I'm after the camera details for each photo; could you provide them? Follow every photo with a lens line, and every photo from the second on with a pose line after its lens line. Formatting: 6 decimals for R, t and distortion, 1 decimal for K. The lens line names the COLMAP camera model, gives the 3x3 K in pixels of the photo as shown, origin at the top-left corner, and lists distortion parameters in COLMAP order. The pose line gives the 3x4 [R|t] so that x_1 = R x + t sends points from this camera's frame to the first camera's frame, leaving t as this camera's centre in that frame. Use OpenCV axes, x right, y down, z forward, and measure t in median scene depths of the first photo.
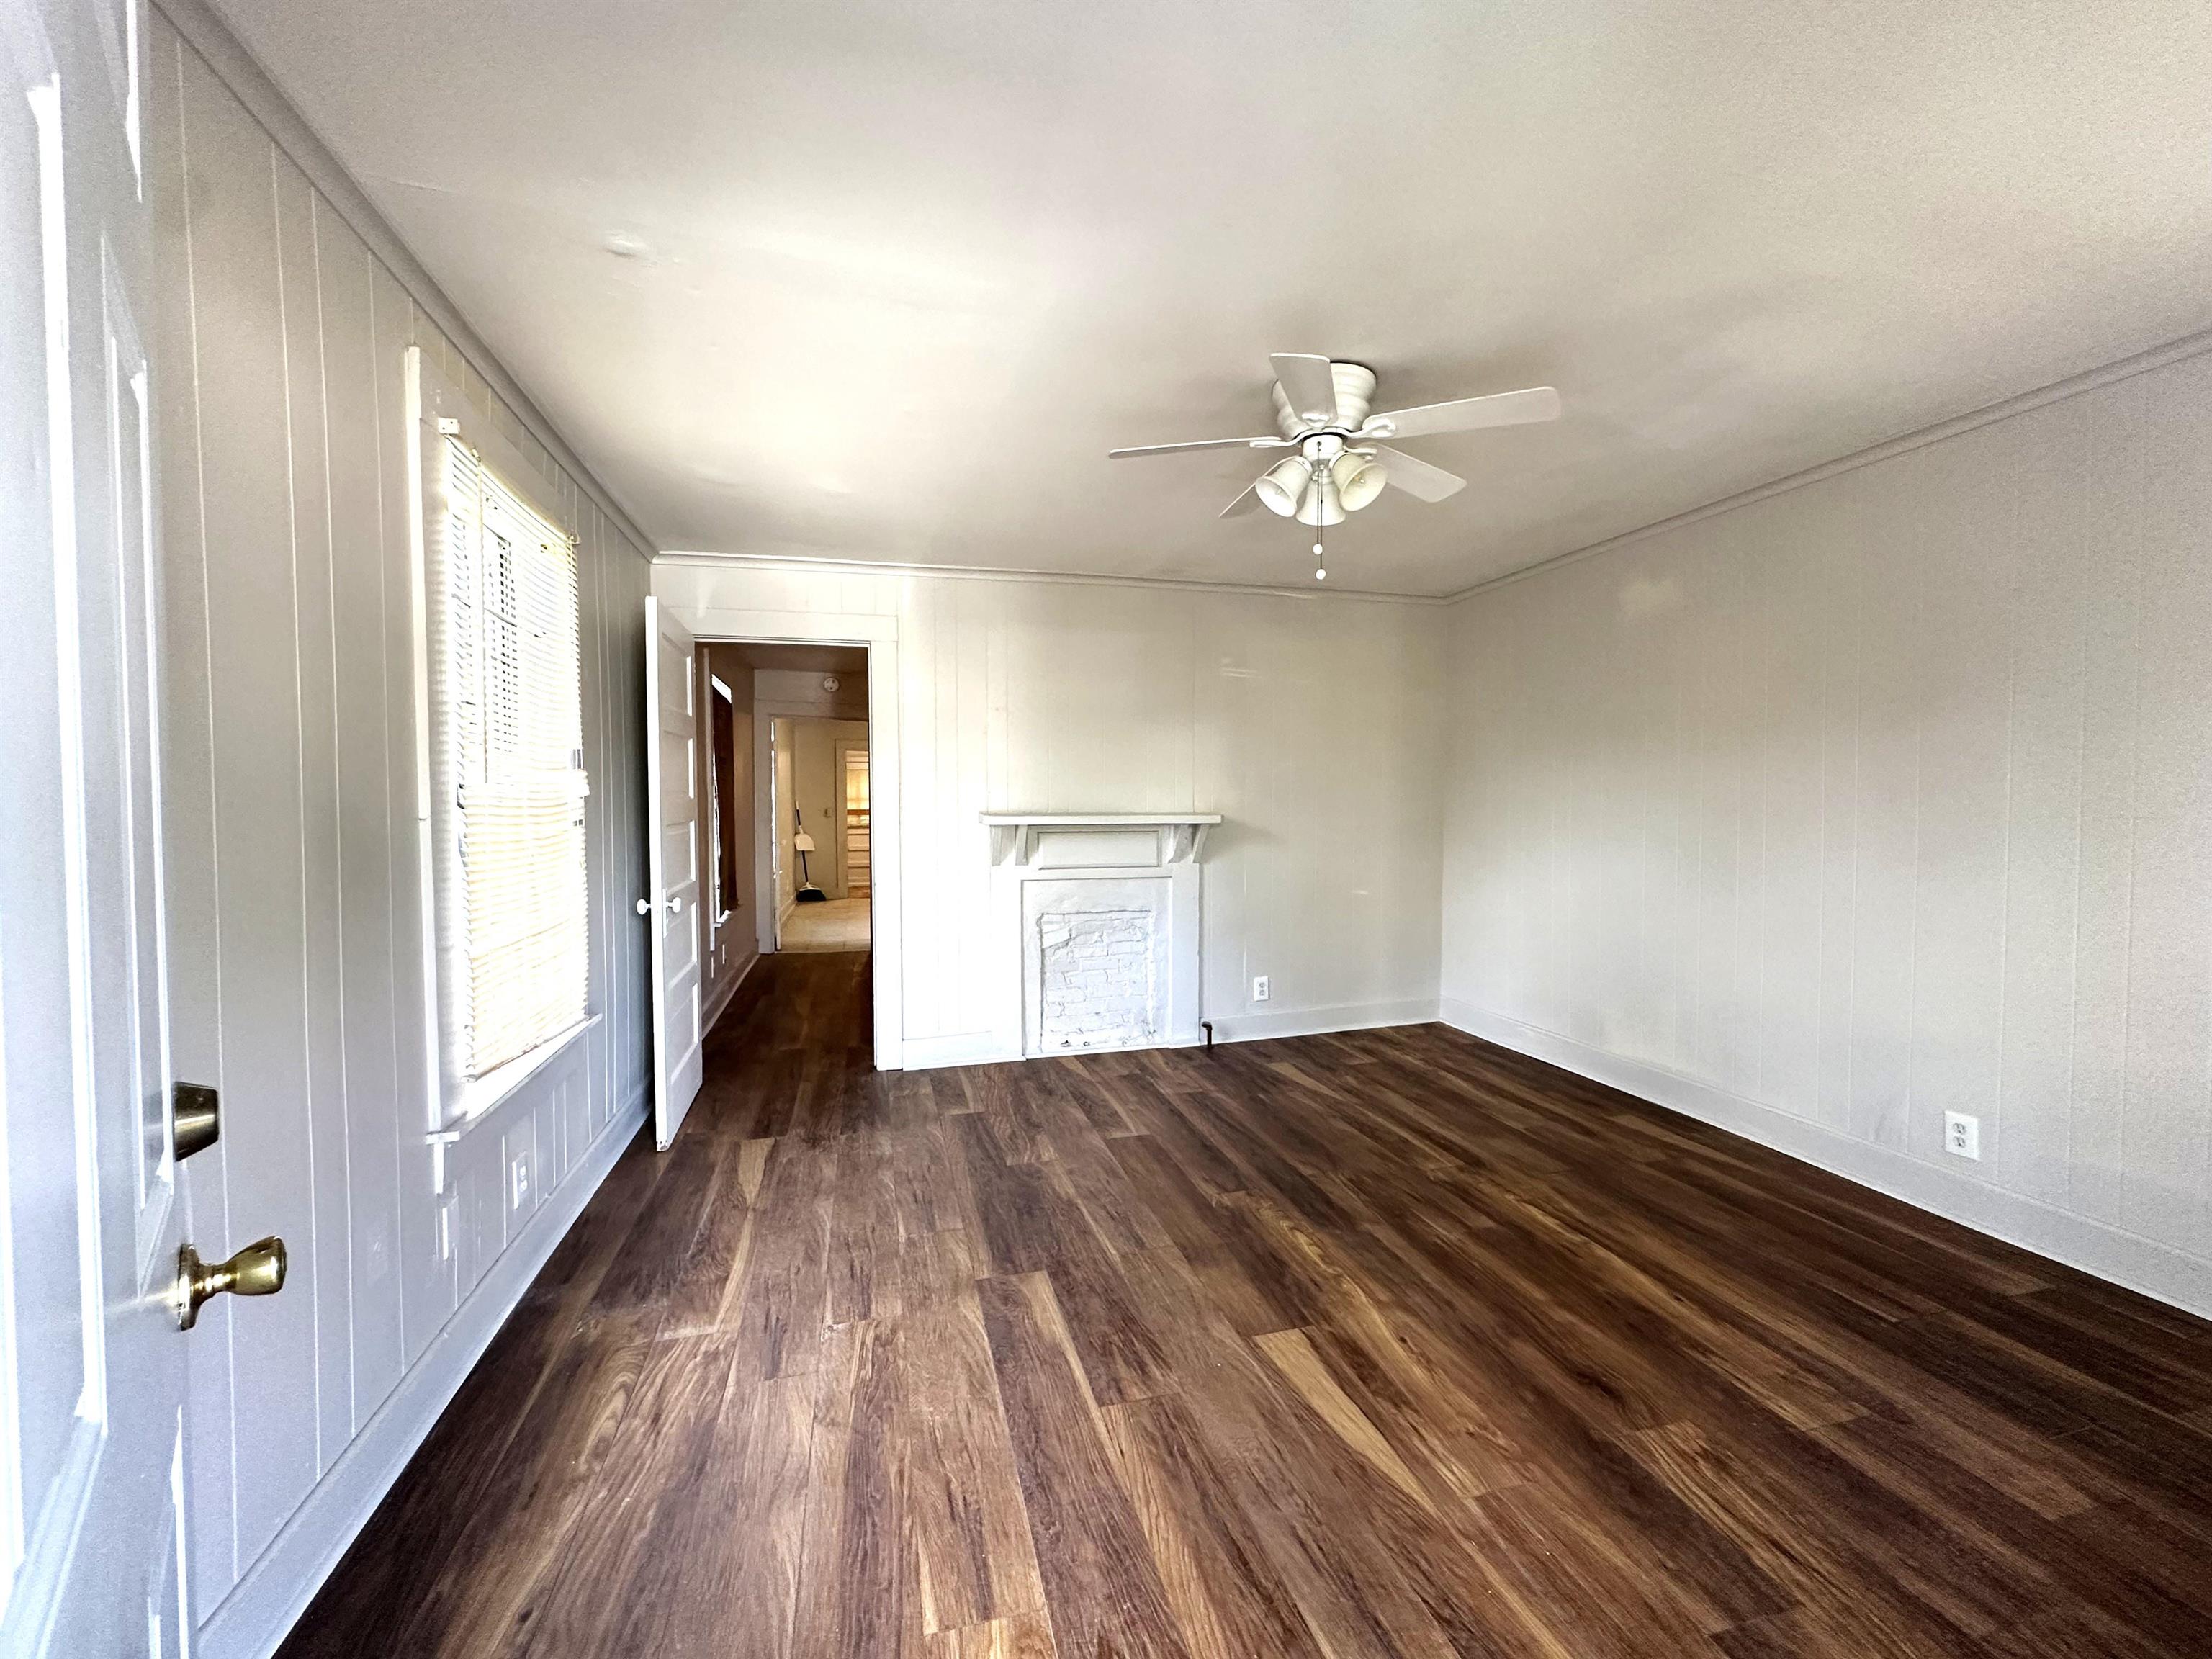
lens RADIAL K [[883.1, 0, 1107.9], [0, 883.1, 827.7], [0, 0, 1]] dist [0.002851, 0.000255]
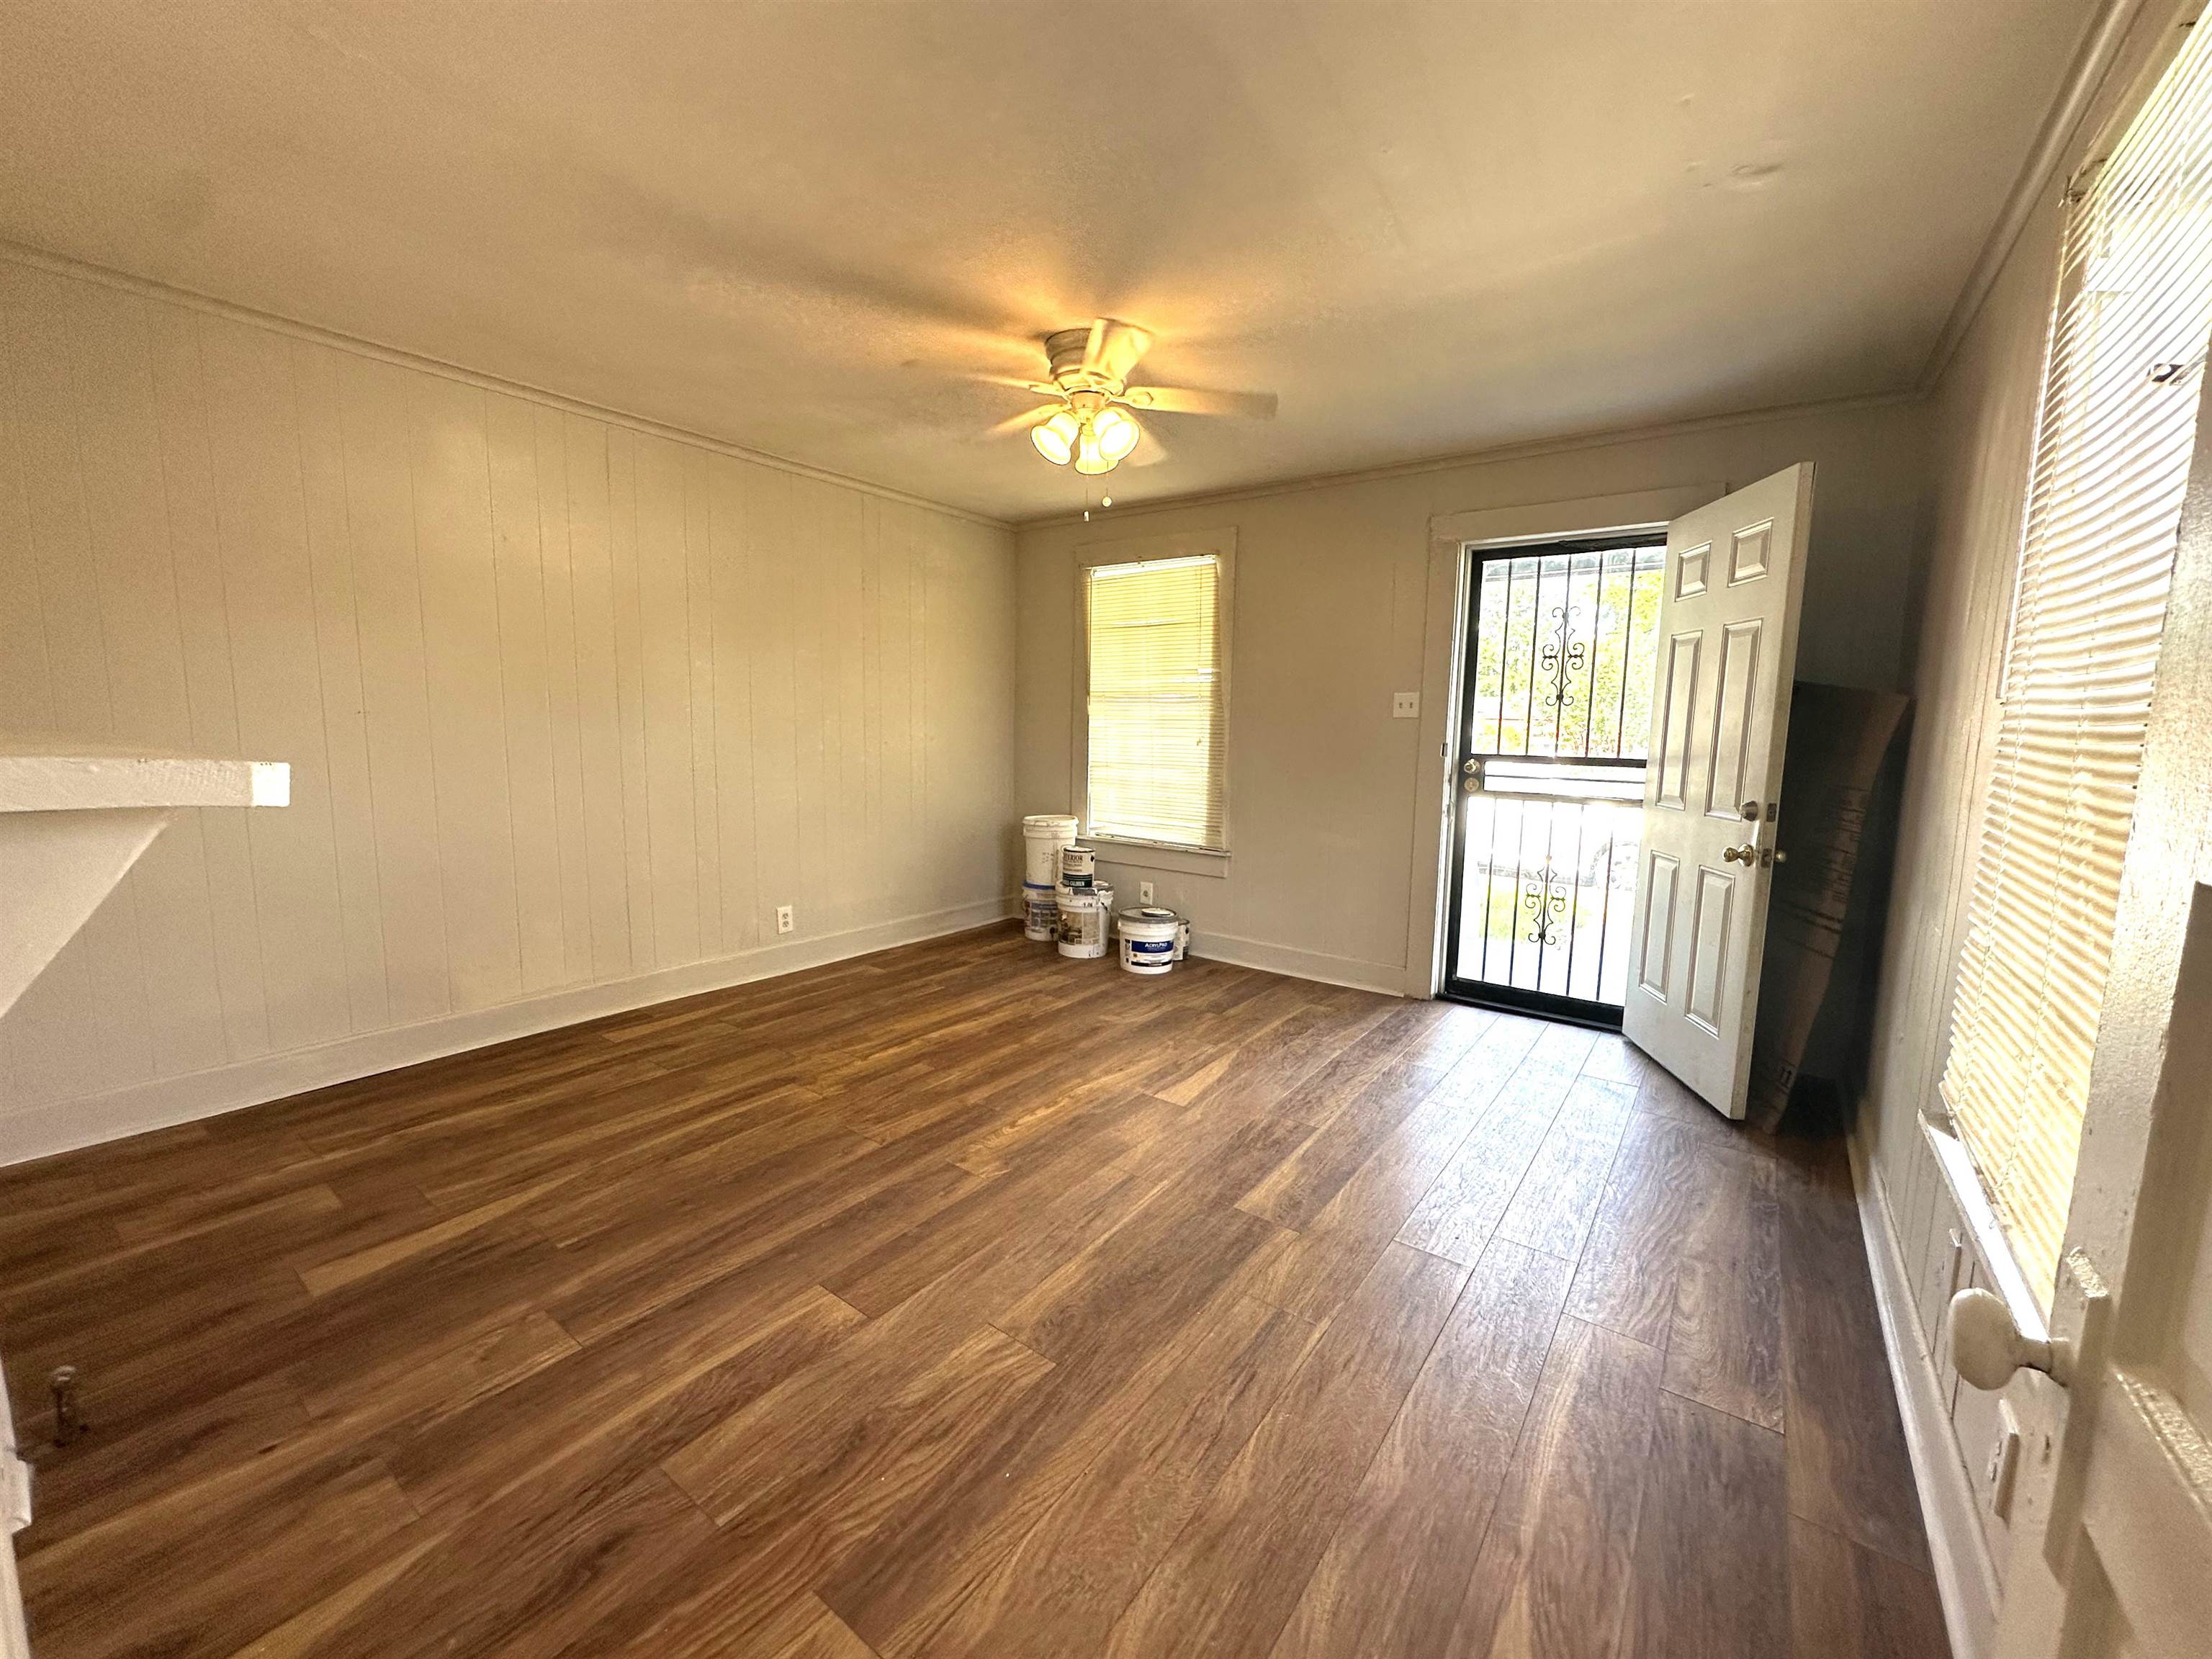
lens RADIAL K [[883.1, 0, 1106.8], [0, 883.1, 820.2], [0, 0, 1]] dist [0.002851, 0.000255]
pose [[-0.621449, -0.099715, 0.777083, -0.766940], [0.006421, 0.991186, 0.132323, -0.049375], [-0.783429, 0.087222, -0.615331, 1.846982]]
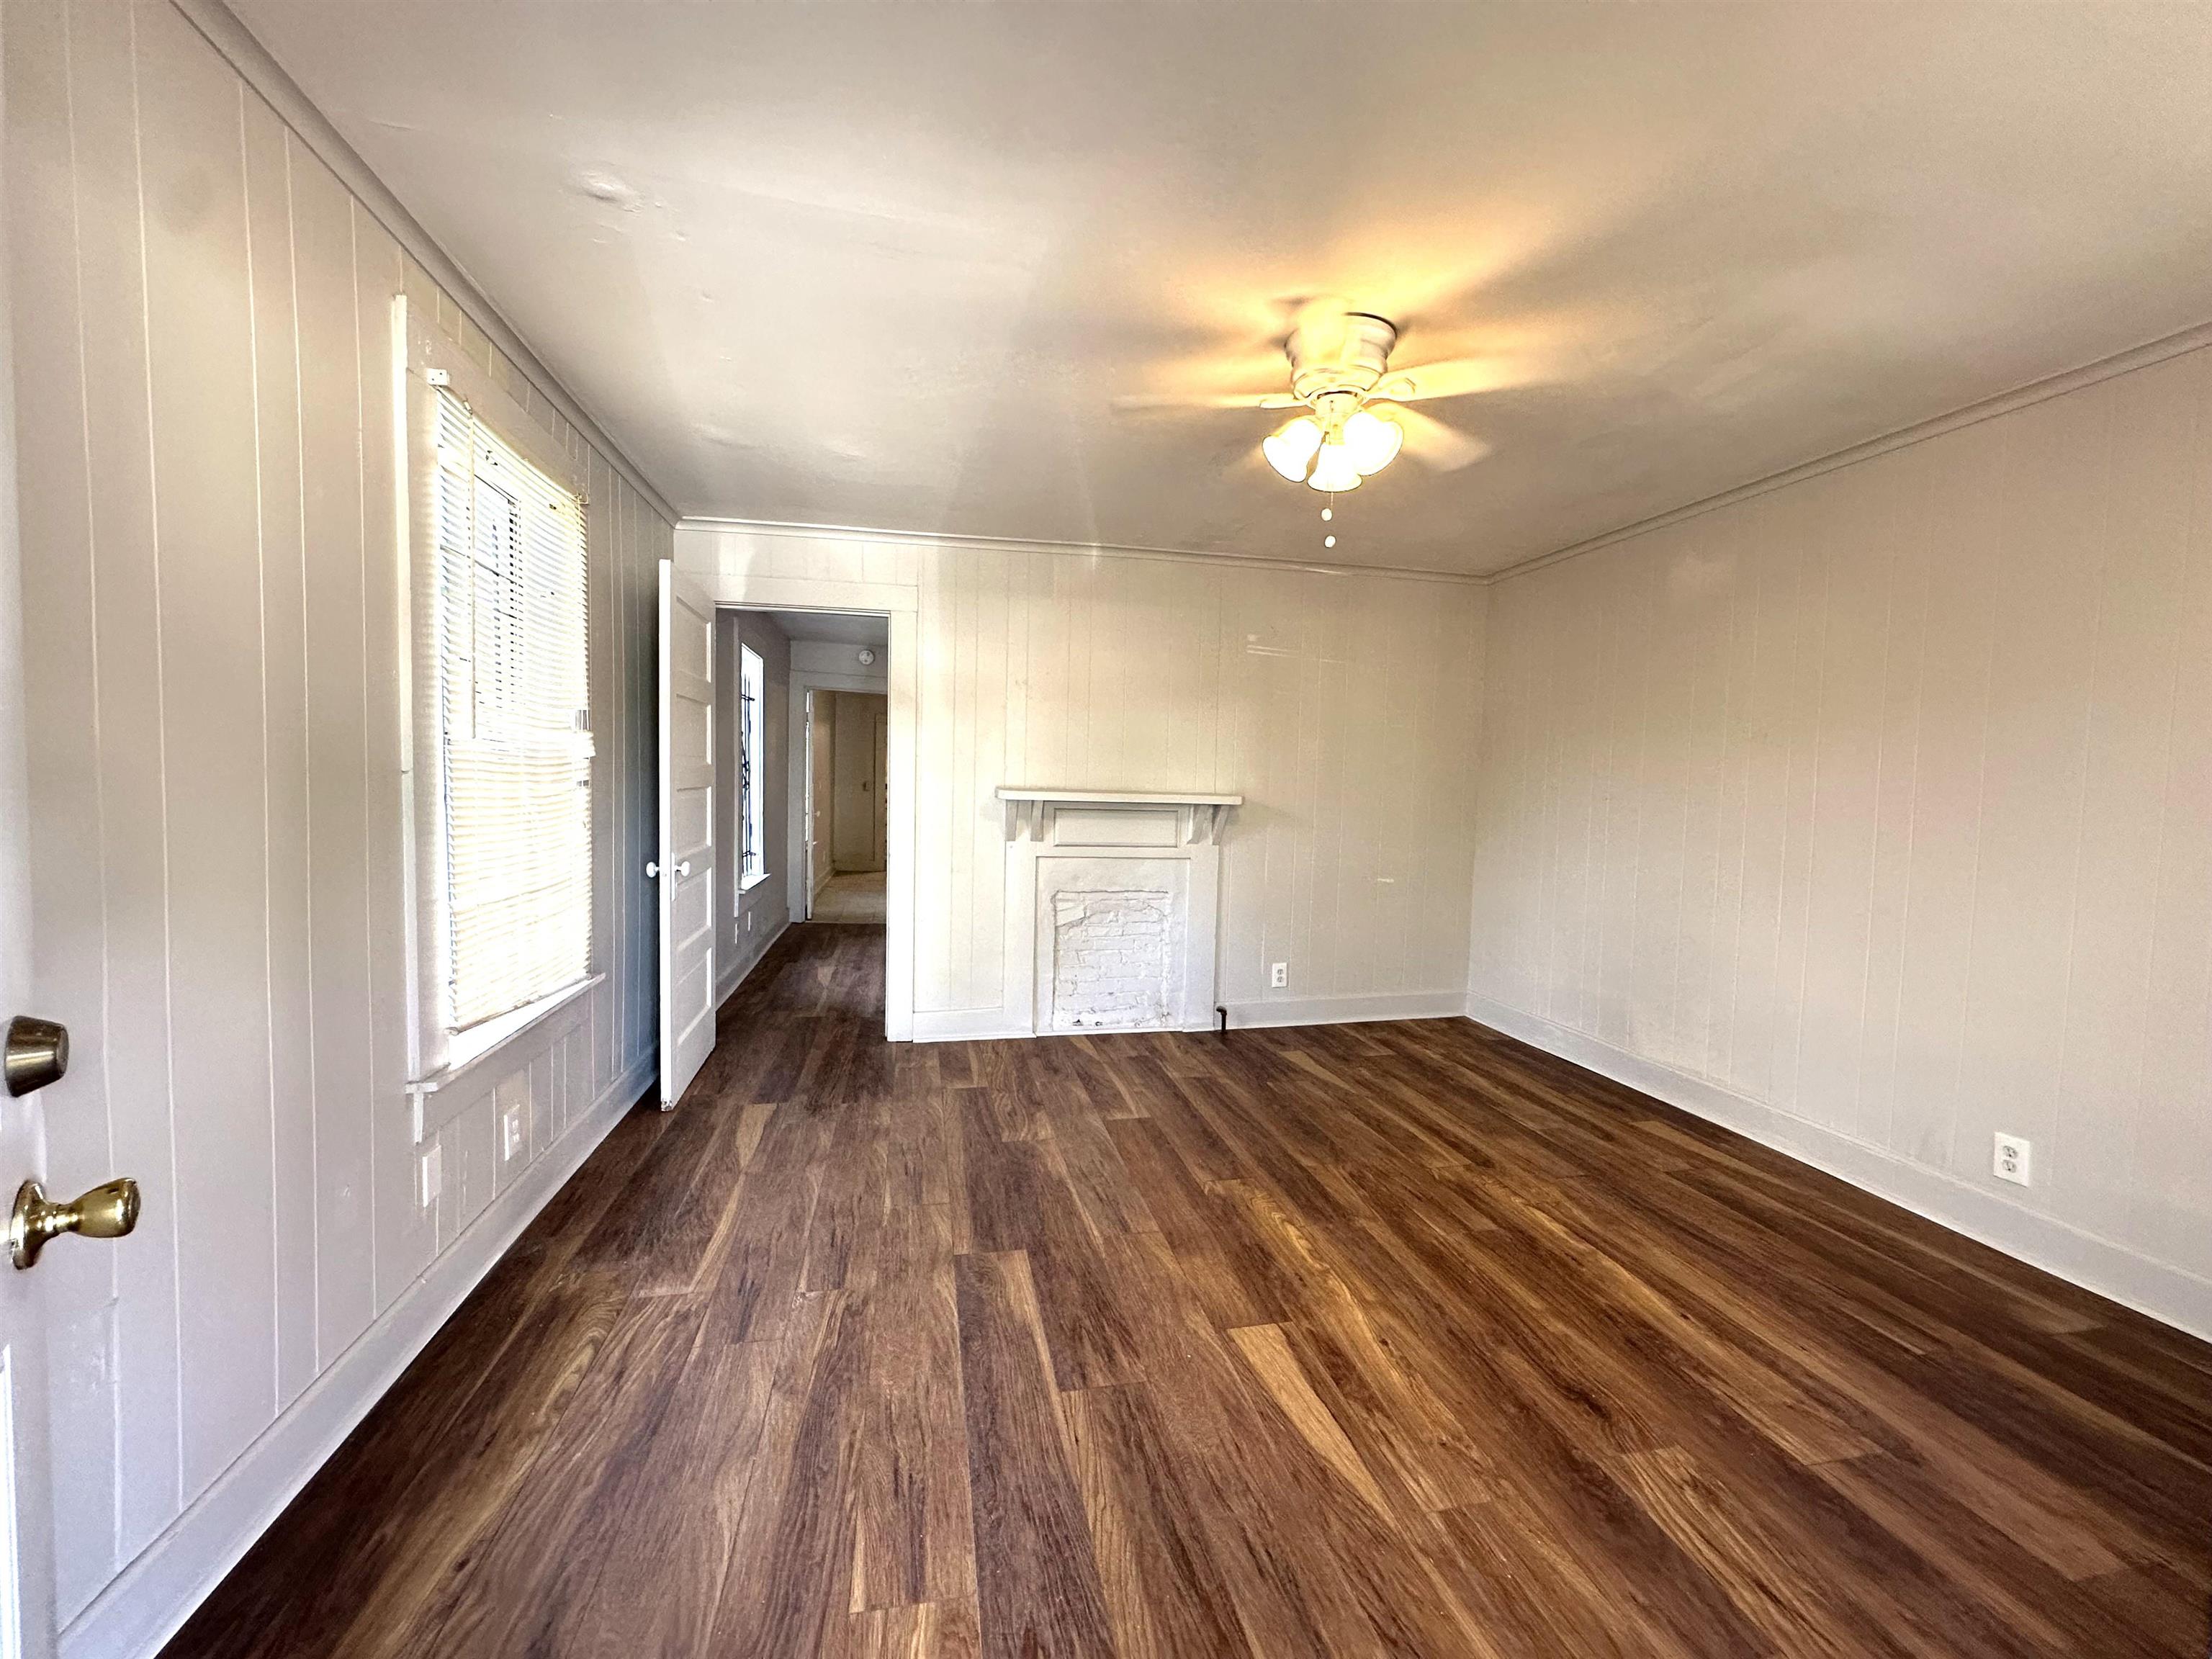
lens RADIAL K [[883.1, 0, 1108.3], [0, 883.1, 826.5], [0, 0, 1]] dist [0.002851, 0.000255]
pose [[0.998215, 0.029988, -0.051656, 0.064444], [-0.029024, 0.999392, 0.019314, 0.008744], [0.052204, -0.017780, 0.998478, 0.032539]]
